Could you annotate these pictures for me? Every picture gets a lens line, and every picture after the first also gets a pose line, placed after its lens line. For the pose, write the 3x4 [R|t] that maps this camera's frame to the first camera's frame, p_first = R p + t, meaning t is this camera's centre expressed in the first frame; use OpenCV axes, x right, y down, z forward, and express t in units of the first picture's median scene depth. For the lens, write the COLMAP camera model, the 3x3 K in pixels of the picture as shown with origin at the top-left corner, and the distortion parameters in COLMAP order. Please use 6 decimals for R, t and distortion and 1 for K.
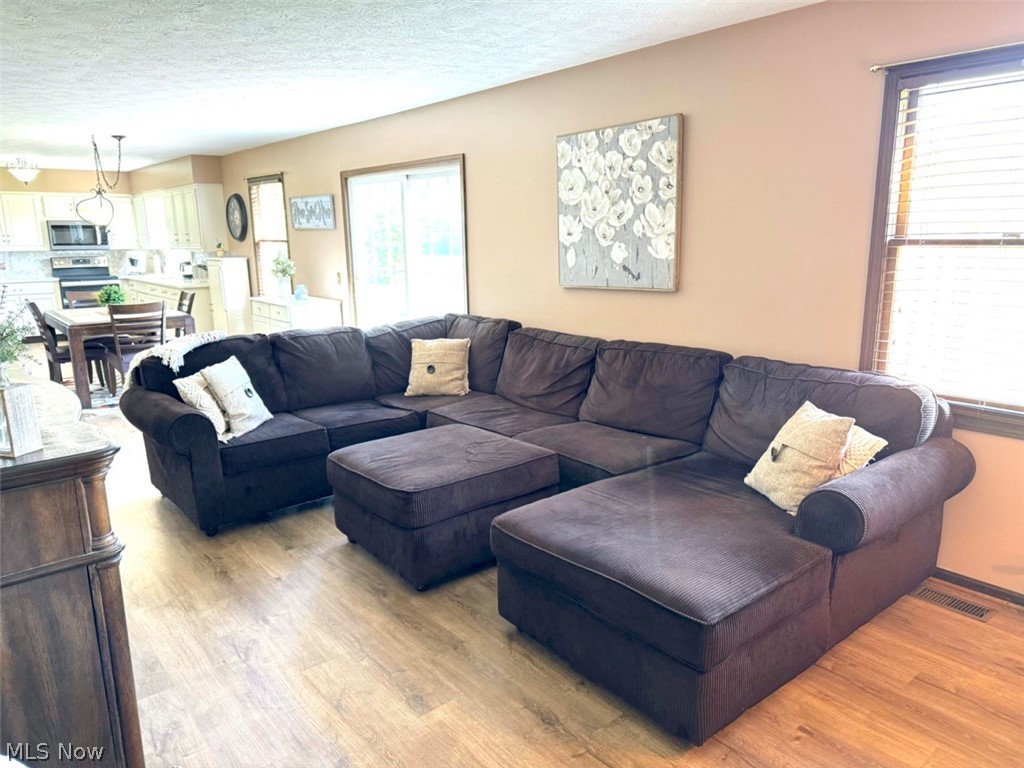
lens RADIAL K [[711.8, 0, 514.0], [0, 711.8, 398.6], [0, 0, 1]] dist [0.083012, -0.108490]
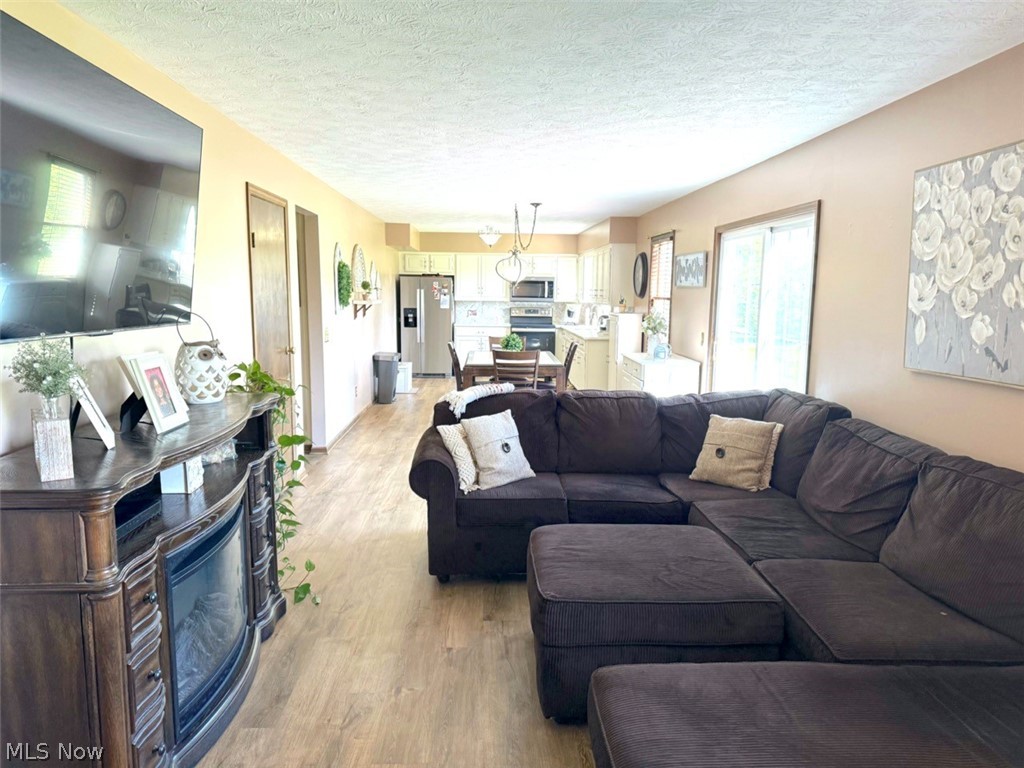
lens RADIAL K [[711.8, 0, 508.5], [0, 711.8, 381.3], [0, 0, 1]] dist [0.083012, -0.108490]
pose [[0.789413, 0.099581, -0.605732, 0.198985], [-0.158125, 0.986443, -0.043906, -0.050204], [0.593148, 0.130441, 0.794456, 0.181532]]
